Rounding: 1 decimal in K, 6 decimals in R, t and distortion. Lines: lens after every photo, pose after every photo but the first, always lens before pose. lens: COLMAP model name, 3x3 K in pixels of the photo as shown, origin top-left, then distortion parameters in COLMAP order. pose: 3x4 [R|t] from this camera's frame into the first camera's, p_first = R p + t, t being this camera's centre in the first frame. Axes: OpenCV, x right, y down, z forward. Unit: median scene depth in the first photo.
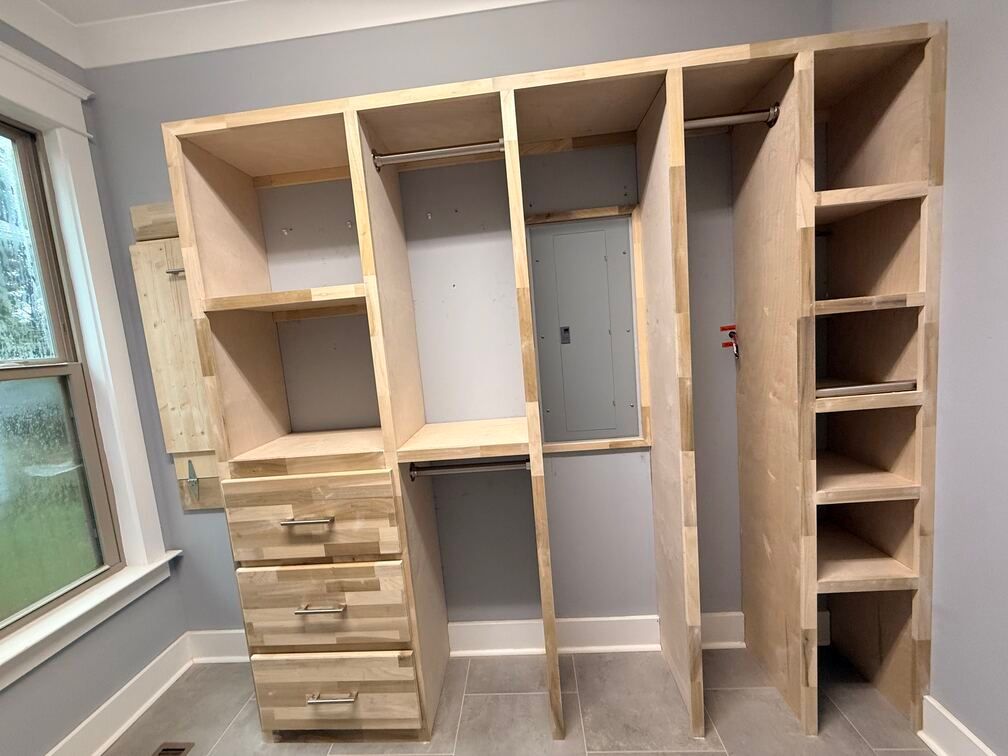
lens RADIAL K [[399.2, 0, 500.8], [0, 399.2, 377.0], [0, 0, 1]] dist [-0.000100, -0.000466]
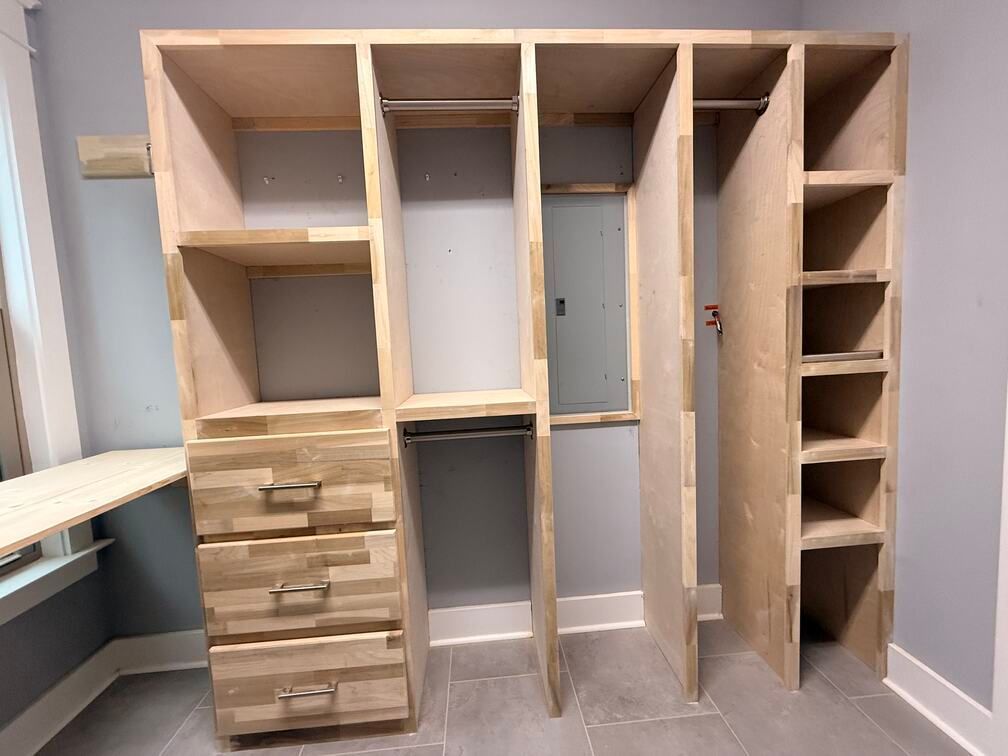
lens RADIAL K [[399.2, 0, 500.8], [0, 399.2, 377.0], [0, 0, 1]] dist [-0.000100, -0.000466]
pose [[0.990781, 0.029294, 0.132266, -0.137002], [-0.024172, 0.998901, -0.040161, 0.136956], [-0.133297, 0.036594, 0.990400, 0.040176]]
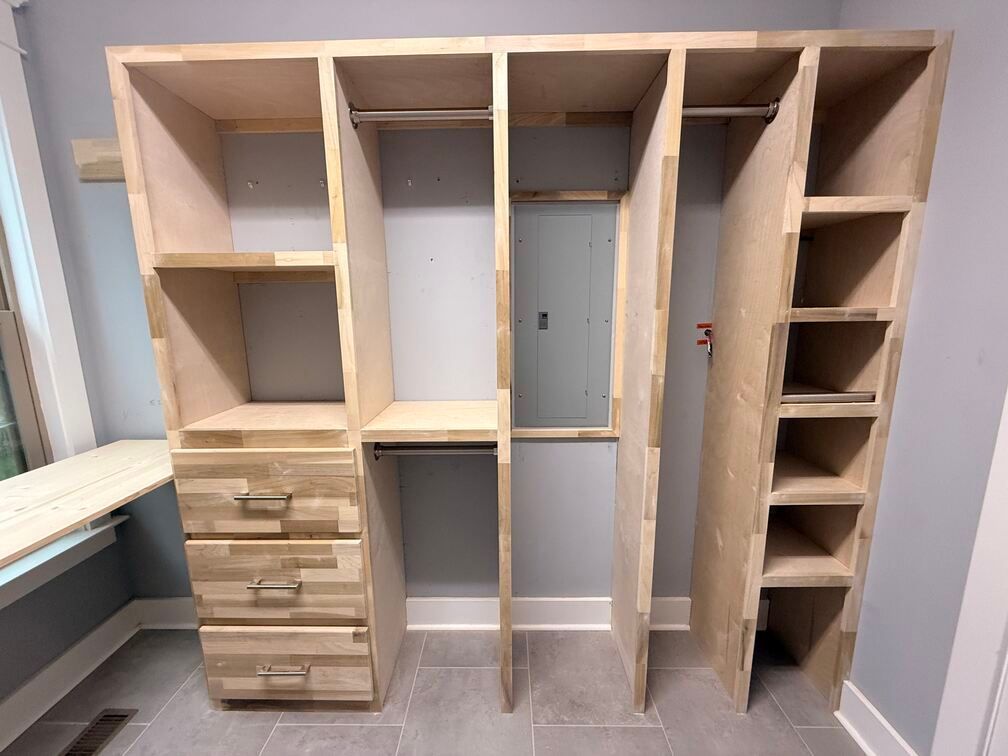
lens RADIAL K [[399.2, 0, 500.8], [0, 399.2, 377.0], [0, 0, 1]] dist [-0.000100, -0.000466]
pose [[0.995938, 0.065865, 0.061398, 0.008479], [-0.069740, 0.995557, 0.063272, -0.025916], [-0.056958, -0.067297, 0.996106, 0.026224]]
